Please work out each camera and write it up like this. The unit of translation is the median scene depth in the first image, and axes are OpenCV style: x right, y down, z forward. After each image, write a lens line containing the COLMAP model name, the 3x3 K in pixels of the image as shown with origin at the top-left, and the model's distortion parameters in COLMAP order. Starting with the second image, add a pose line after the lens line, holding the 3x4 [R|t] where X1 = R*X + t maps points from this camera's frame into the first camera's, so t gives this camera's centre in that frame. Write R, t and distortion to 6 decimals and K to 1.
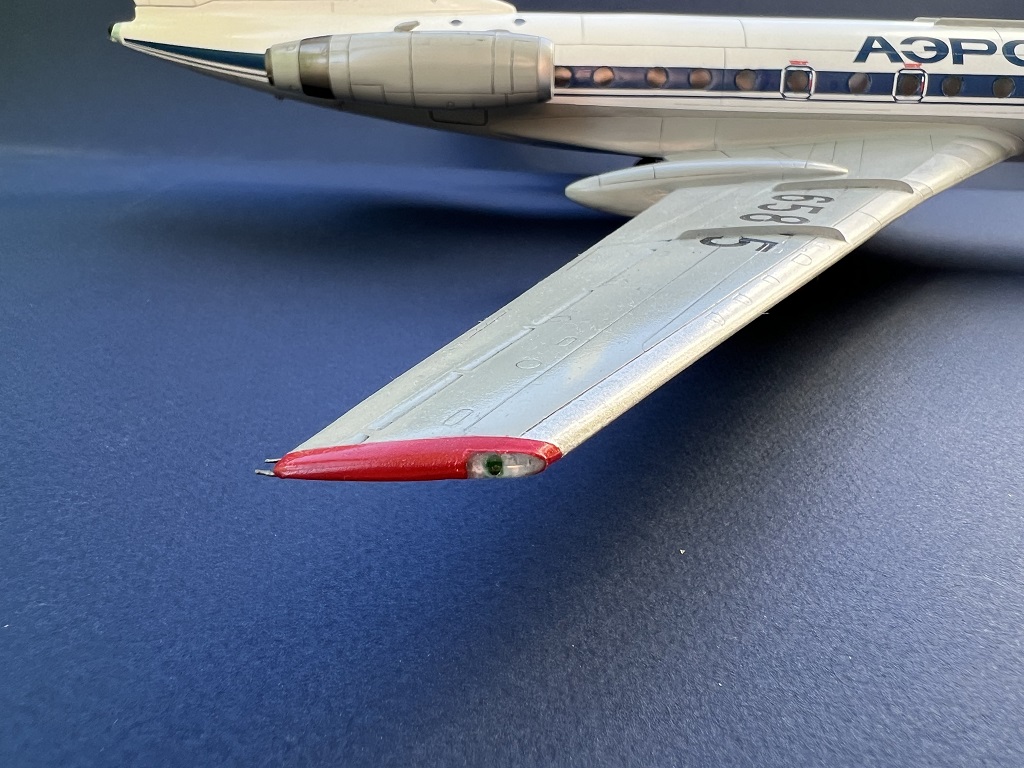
lens RADIAL K [[786.7, 0, 512.0], [0, 786.7, 384.0], [0, 0, 1]] dist [-0.028925, 0.006626]
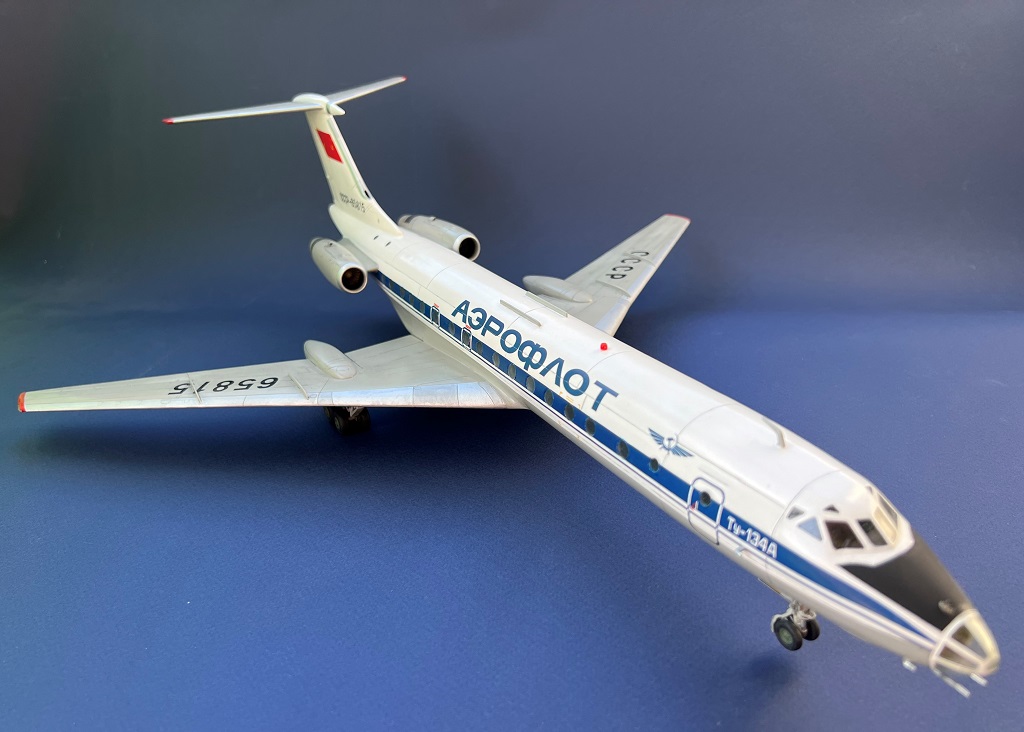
lens RADIAL K [[817.6, 0, 512.0], [0, 817.6, 366.0], [0, 0, 1]] dist [0.062809, -0.007994]
pose [[0.479442, 0.318171, -0.817865, 1.862017], [-0.278003, 0.939028, 0.202338, -0.679705], [0.832376, 0.130359, 0.538662, 0.231297]]
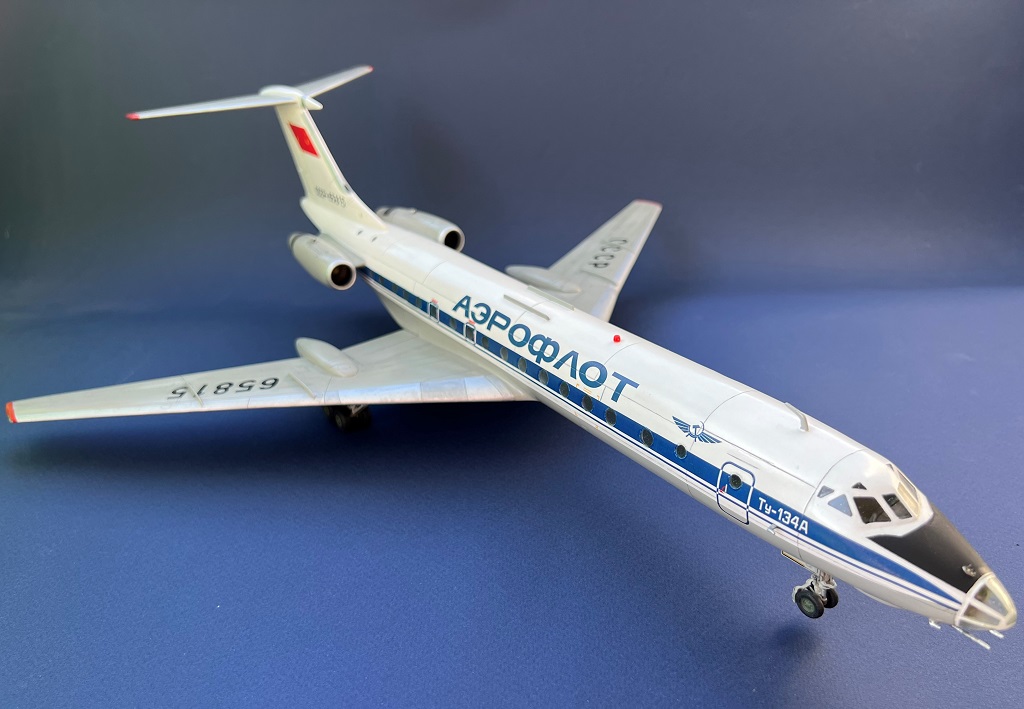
lens RADIAL K [[831.8, 0, 512.0], [0, 831.8, 354.5], [0, 0, 1]] dist [0.047987, 0.009799]
pose [[0.553853, 0.307573, -0.773722, 1.835303], [-0.260827, 0.946587, 0.189584, -0.677261], [0.790706, 0.096806, 0.604494, 0.082869]]
